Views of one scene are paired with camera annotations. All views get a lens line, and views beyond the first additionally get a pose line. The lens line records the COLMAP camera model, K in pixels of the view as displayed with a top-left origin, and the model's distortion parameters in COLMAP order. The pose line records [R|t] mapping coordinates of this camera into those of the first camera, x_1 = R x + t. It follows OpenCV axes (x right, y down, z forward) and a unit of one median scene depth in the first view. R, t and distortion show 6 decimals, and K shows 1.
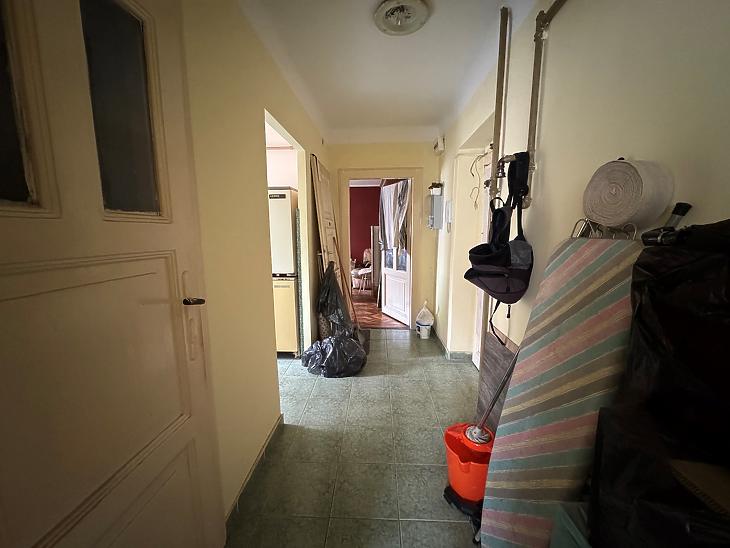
lens RADIAL K [[290.6, 0, 365.0], [0, 290.6, 274.0], [0, 0, 1]] dist [-0.000648, -0.000065]
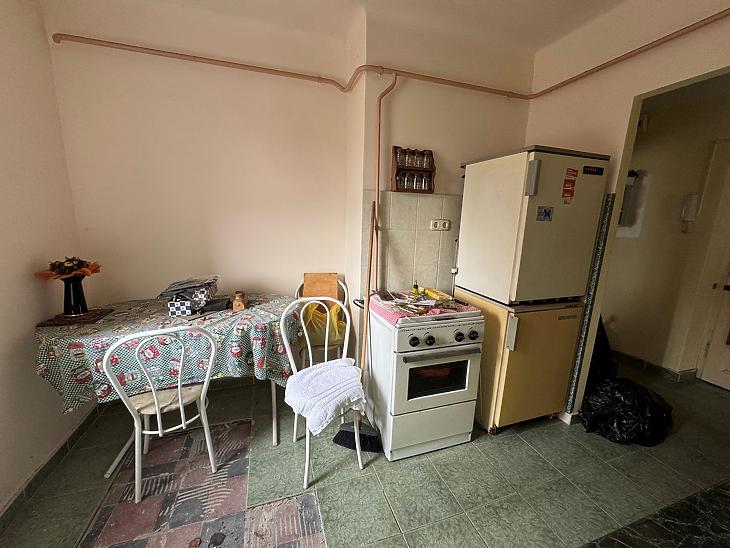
lens RADIAL K [[290.6, 0, 365.0], [0, 290.6, 274.0], [0, 0, 1]] dist [-0.000648, -0.000065]
pose [[0.930746, -0.038852, 0.363596, -0.723295], [0.020395, 0.998307, 0.054467, -0.074343], [-0.365096, -0.043279, 0.929963, 0.461233]]
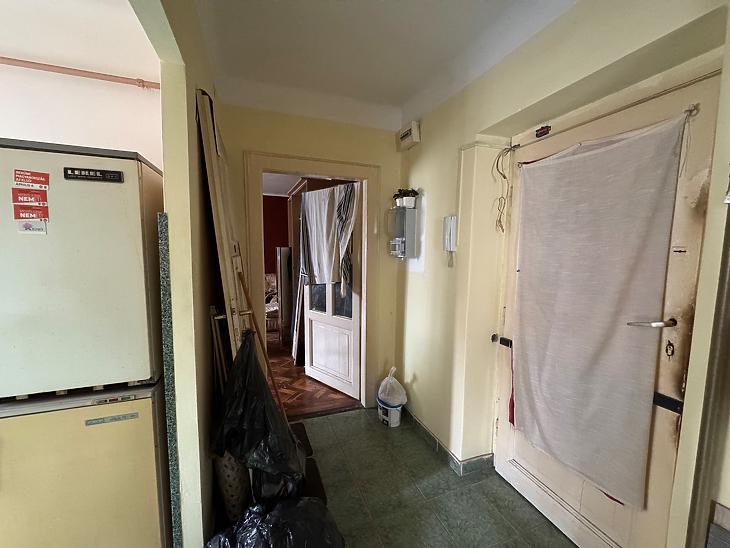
lens RADIAL K [[290.6, 0, 365.0], [0, 290.6, 274.0], [0, 0, 1]] dist [-0.000648, -0.000065]
pose [[0.916915, -0.019335, 0.398615, -0.106893], [0.041962, 0.997960, -0.048116, -0.087050], [-0.396871, 0.060845, 0.915855, 0.415814]]
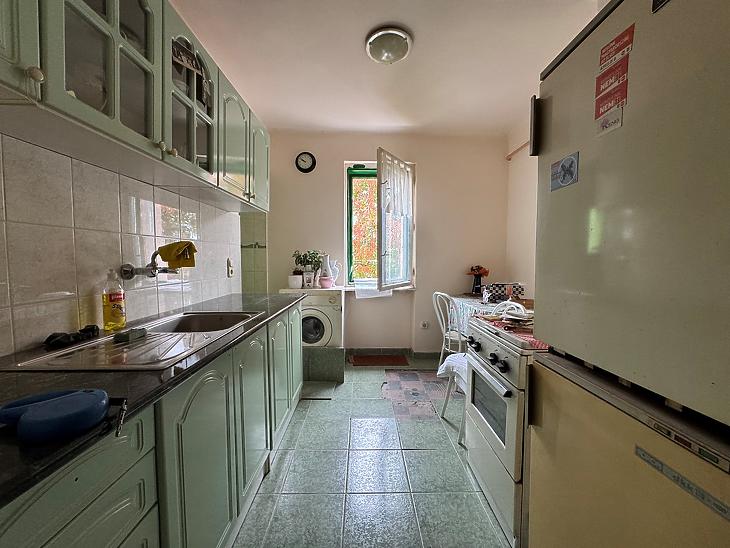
lens RADIAL K [[290.0, 0, 365.0], [0, 290.0, 274.0], [0, 0, 1]] dist [-0.008628, -0.000131]
pose [[0.062914, 0.058955, -0.996276, -0.103199], [-0.146526, 0.987982, 0.049211, -0.048894], [0.987204, 0.142884, 0.070797, 0.619071]]
